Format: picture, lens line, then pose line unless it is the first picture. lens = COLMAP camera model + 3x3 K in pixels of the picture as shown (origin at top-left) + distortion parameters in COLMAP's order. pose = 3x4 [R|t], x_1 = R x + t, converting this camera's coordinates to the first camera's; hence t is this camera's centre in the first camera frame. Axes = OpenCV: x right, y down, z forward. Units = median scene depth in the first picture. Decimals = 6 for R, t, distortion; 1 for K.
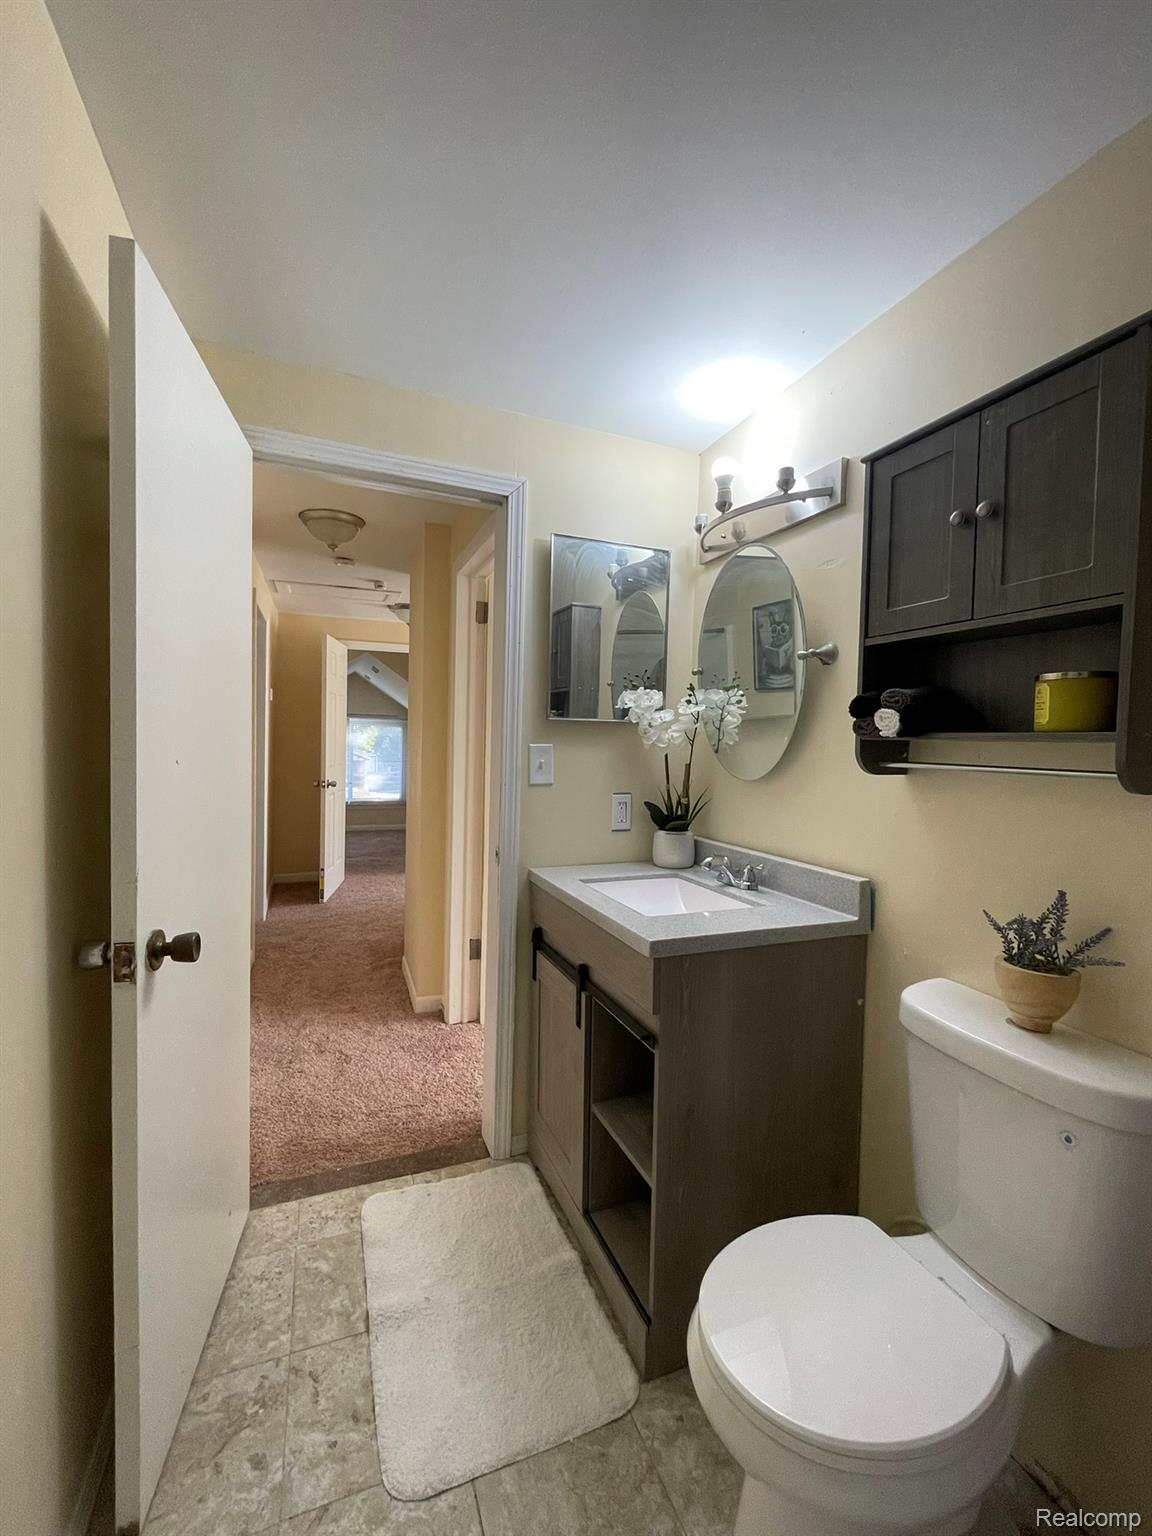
lens RADIAL K [[627.1, 0, 572.9], [0, 627.1, 762.9], [0, 0, 1]] dist [-0.008580, 0.000323]
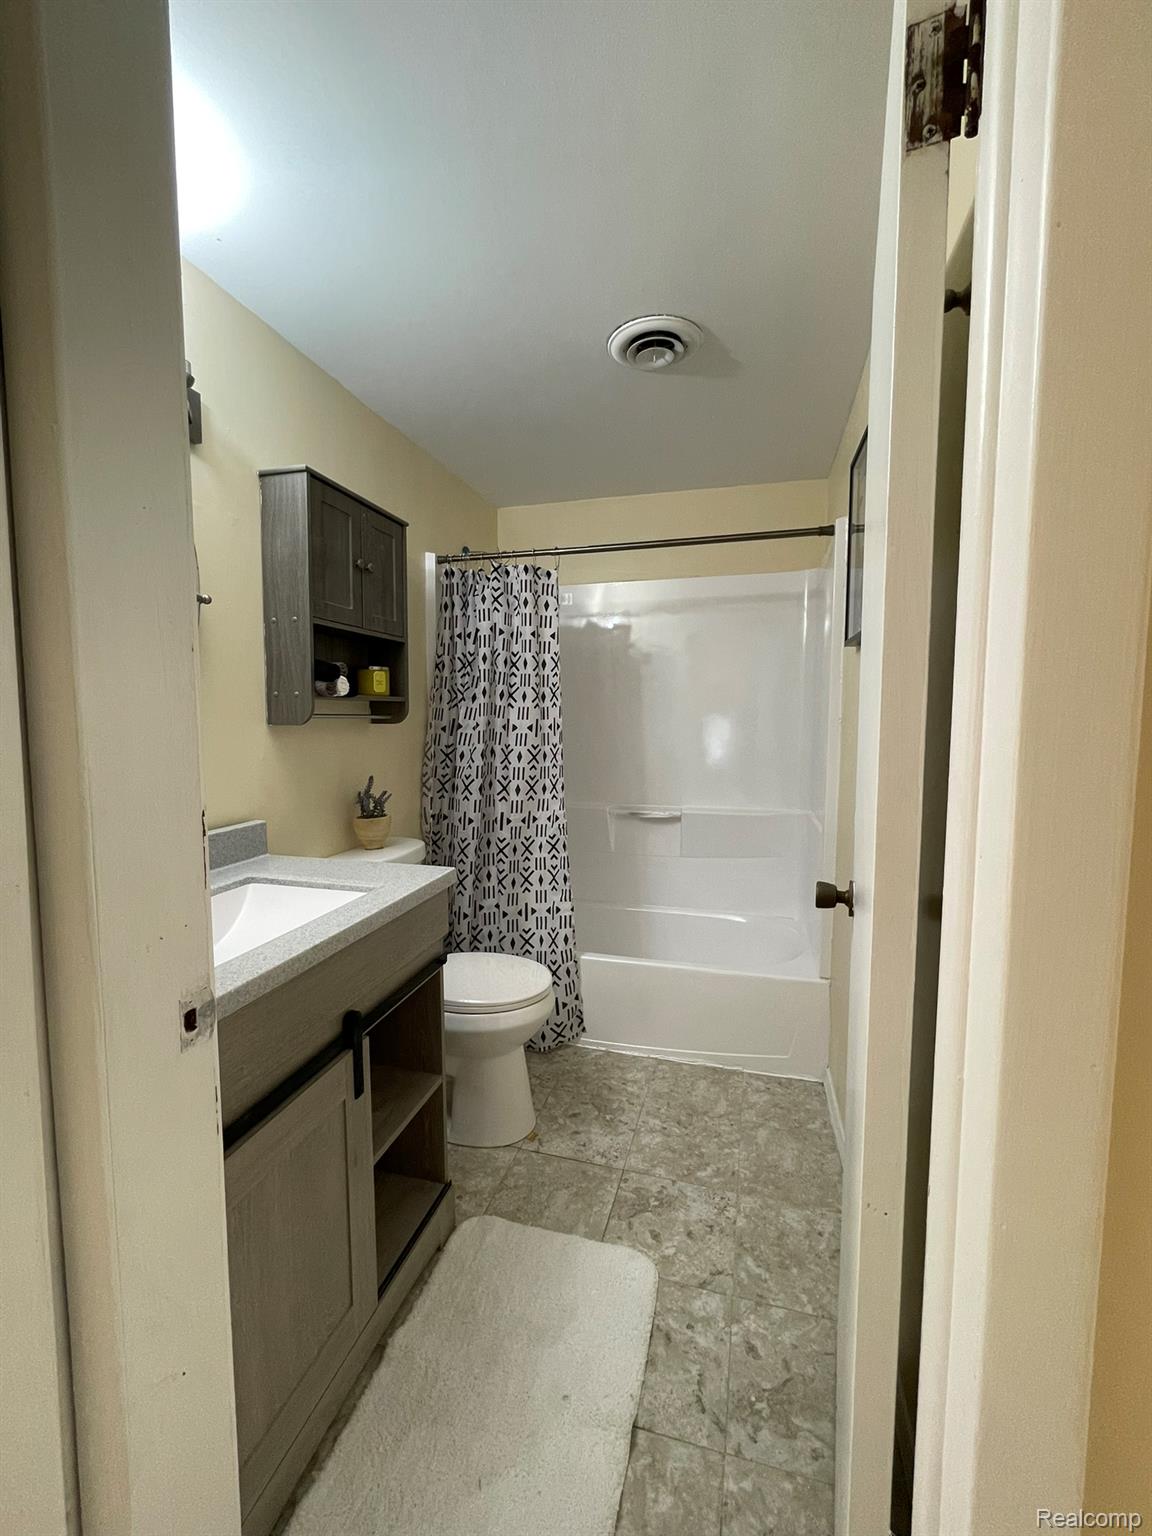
lens RADIAL K [[627.1, 0, 576.2], [0, 627.1, 766.3], [0, 0, 1]] dist [-0.008580, 0.000323]
pose [[-0.792439, -0.073636, 0.605490, -0.782978], [-0.000543, 0.992771, 0.120024, -0.056002], [-0.609950, 0.094783, -0.786751, 1.803287]]
